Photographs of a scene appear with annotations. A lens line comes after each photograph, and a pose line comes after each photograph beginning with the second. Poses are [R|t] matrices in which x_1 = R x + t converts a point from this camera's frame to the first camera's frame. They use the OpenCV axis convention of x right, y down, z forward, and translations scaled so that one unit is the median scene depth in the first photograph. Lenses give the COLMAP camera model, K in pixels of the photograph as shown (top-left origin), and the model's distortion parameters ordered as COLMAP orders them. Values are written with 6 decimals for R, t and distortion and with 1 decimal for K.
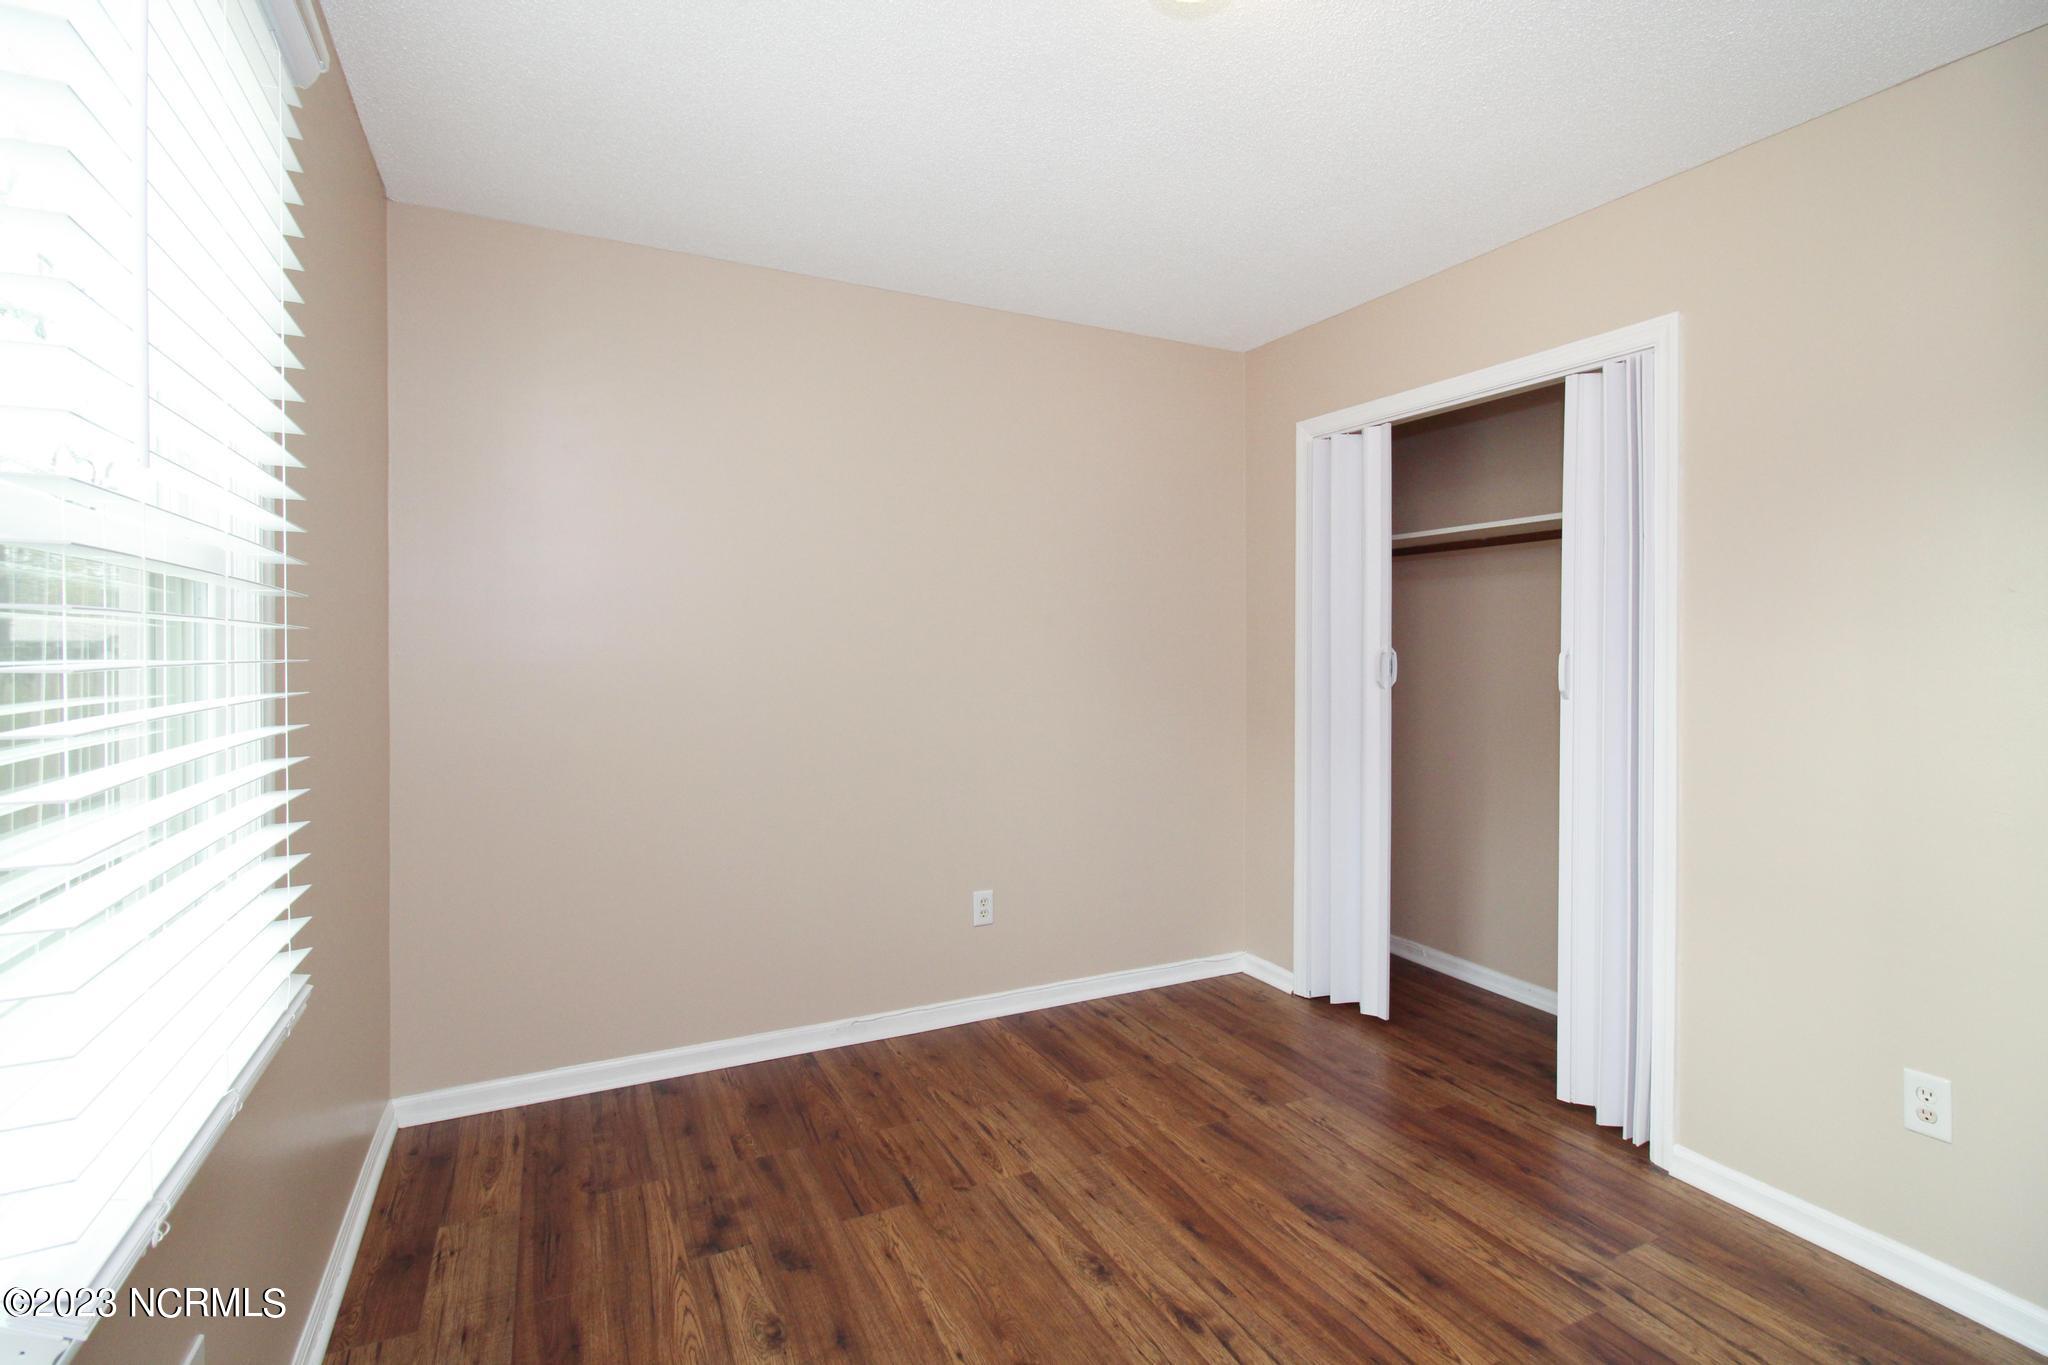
lens RADIAL K [[966.4, 0, 1032.4], [0, 966.4, 652.0], [0, 0, 1]] dist [0.039767, -0.019432]
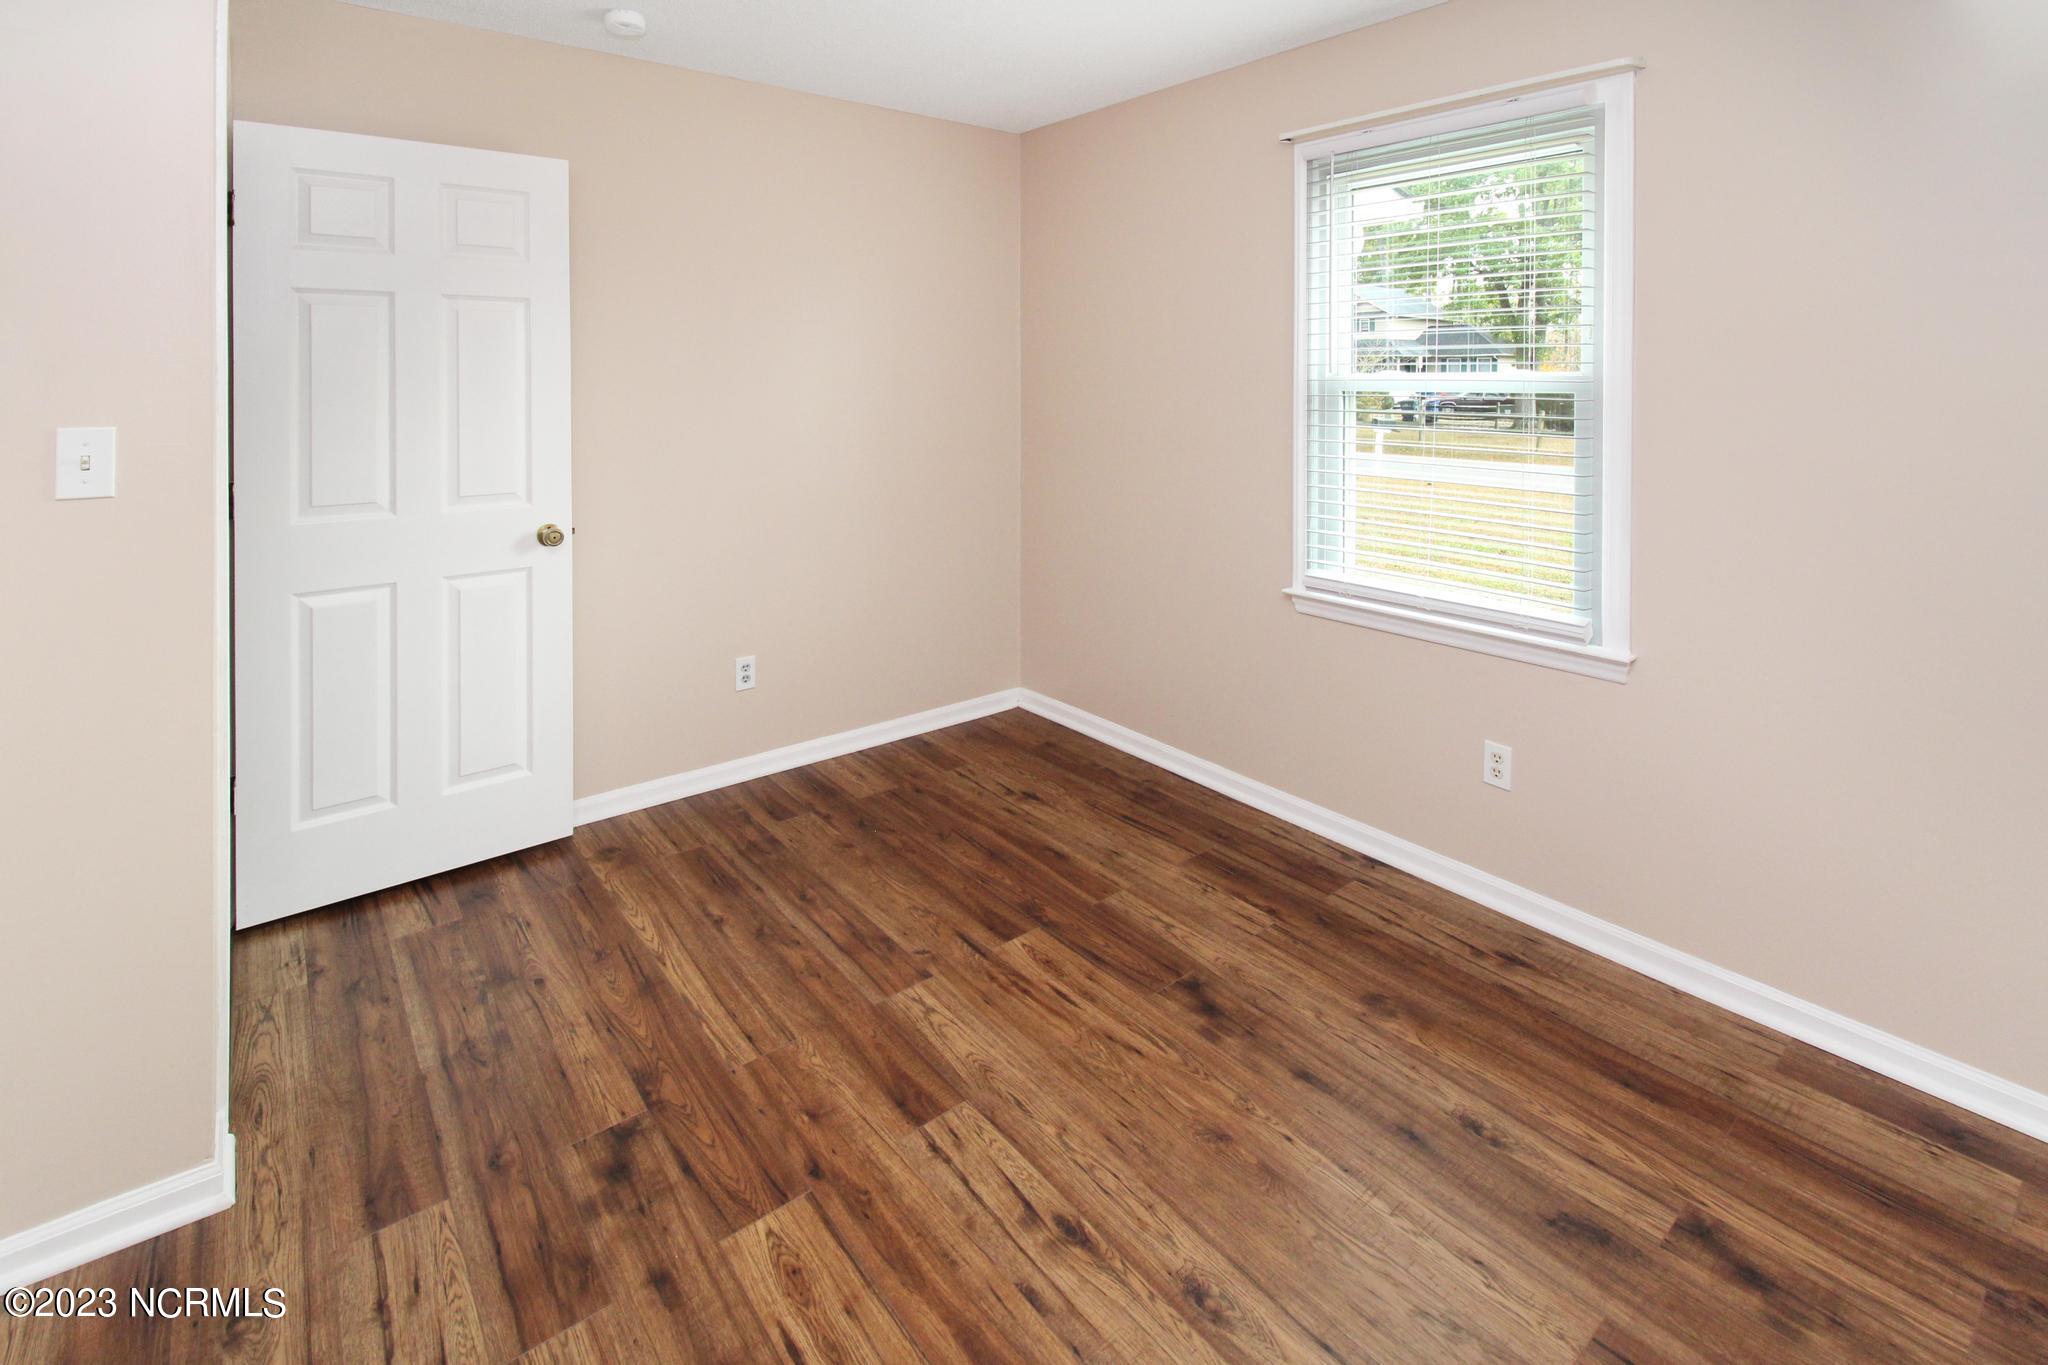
lens RADIAL K [[914.3, 0, 1024.0], [0, 914.3, 682.5], [0, 0, 1]] dist [-0.000688, -0.000036]
pose [[-0.978593, 0.053861, -0.198632, 0.291082], [-0.011720, 0.948997, 0.315068, -0.007637], [0.205471, 0.310651, -0.928050, 1.391395]]
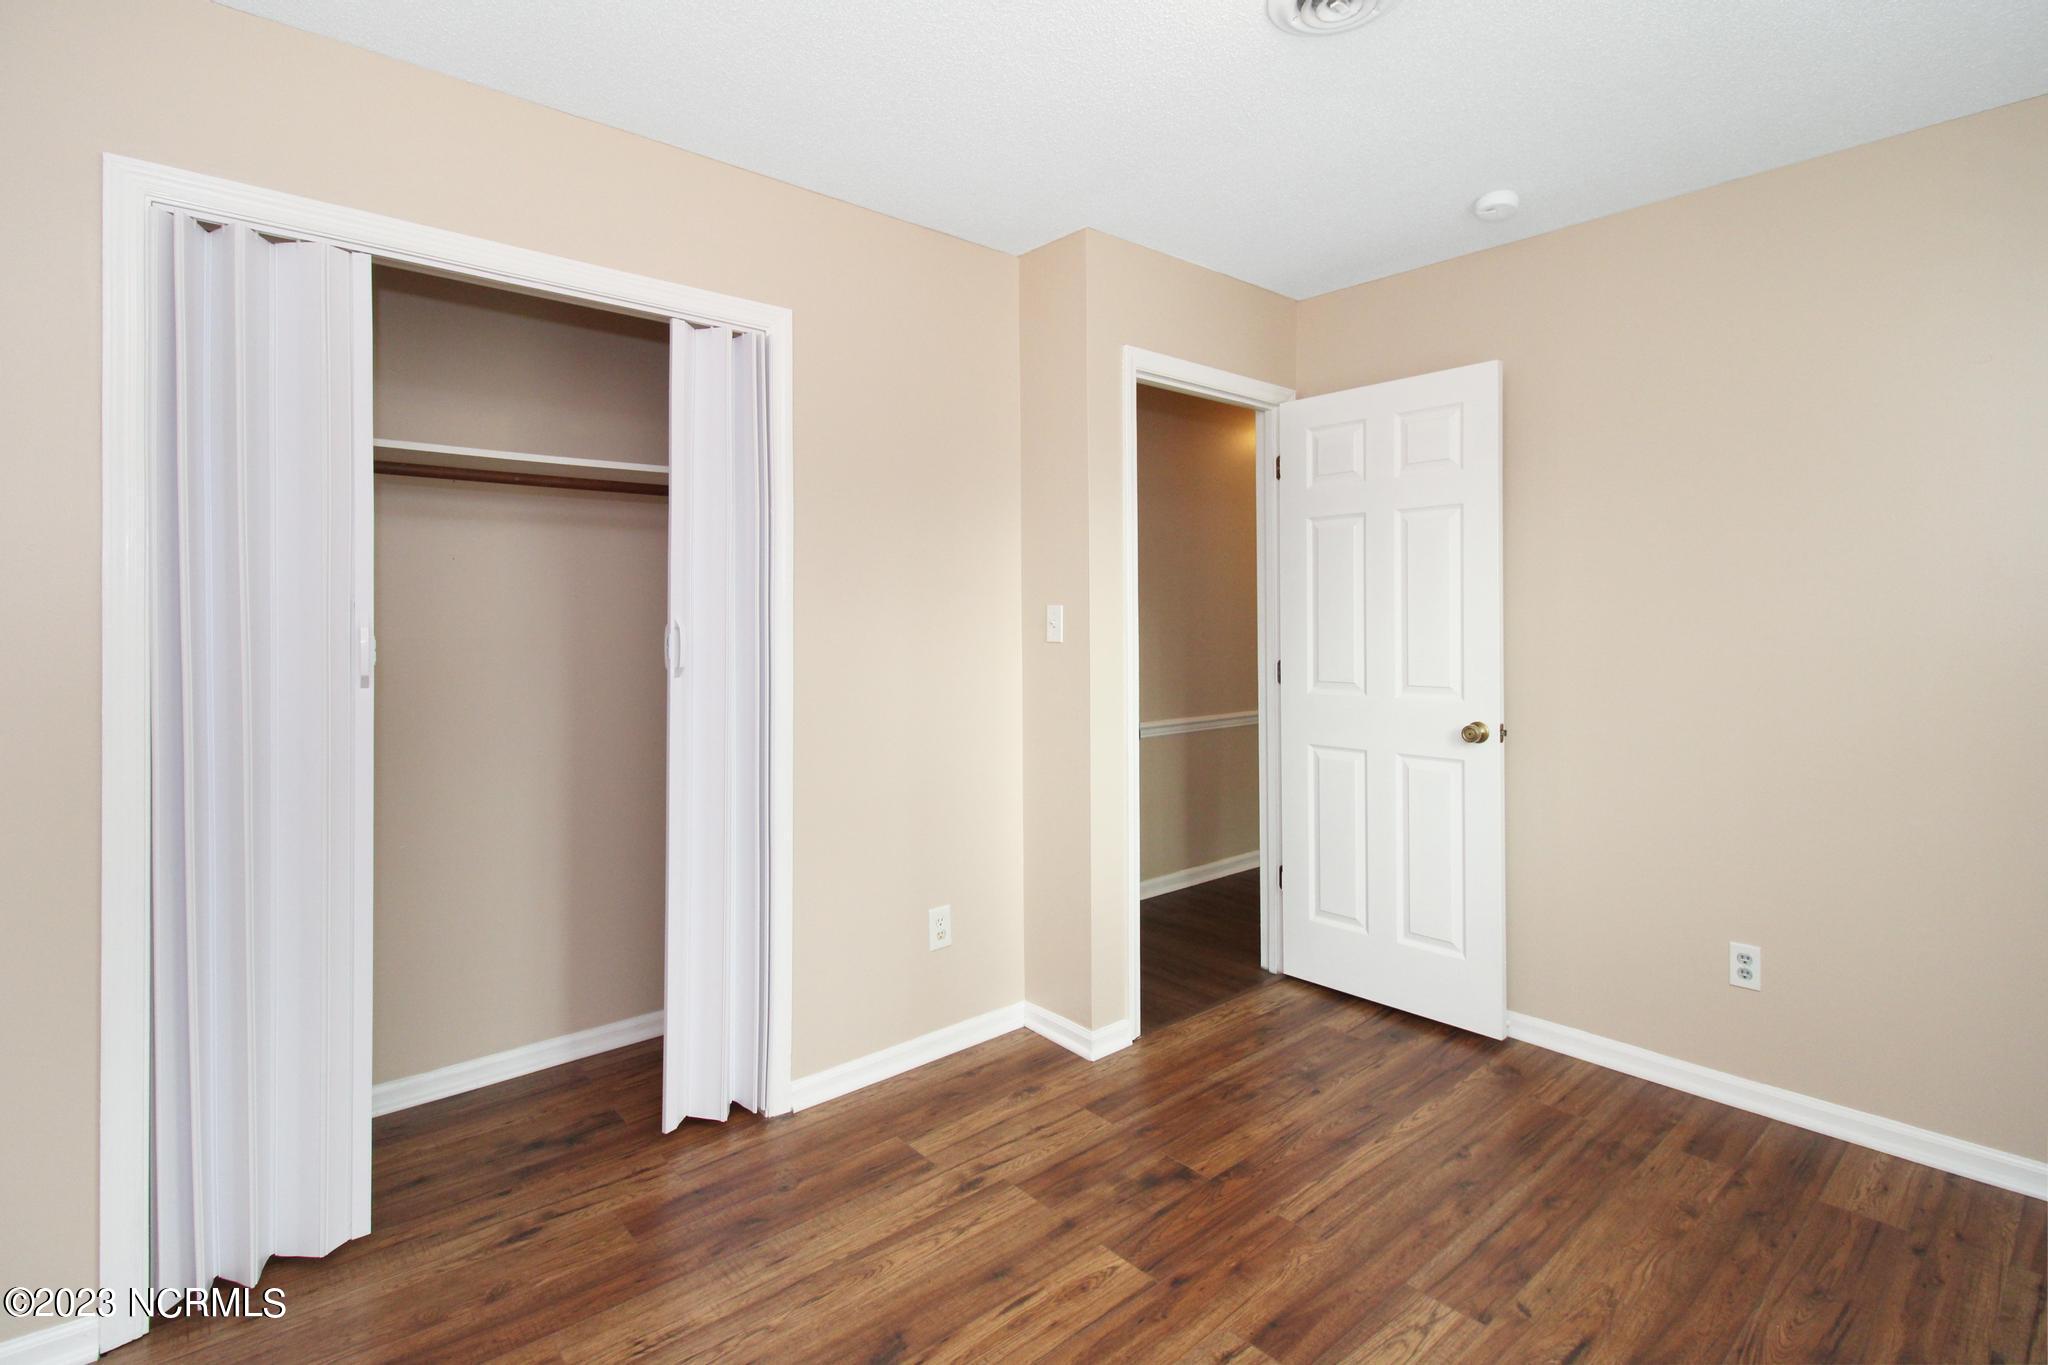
lens RADIAL K [[979.1, 0, 1051.1], [0, 979.1, 610.9], [0, 0, 1]] dist [0.041320, -0.031809]
pose [[-0.253975, 0.002604, 0.967207, -0.525605], [0.004216, 0.999990, -0.001585, -0.012638], [-0.967202, 0.003675, -0.253983, 1.133898]]
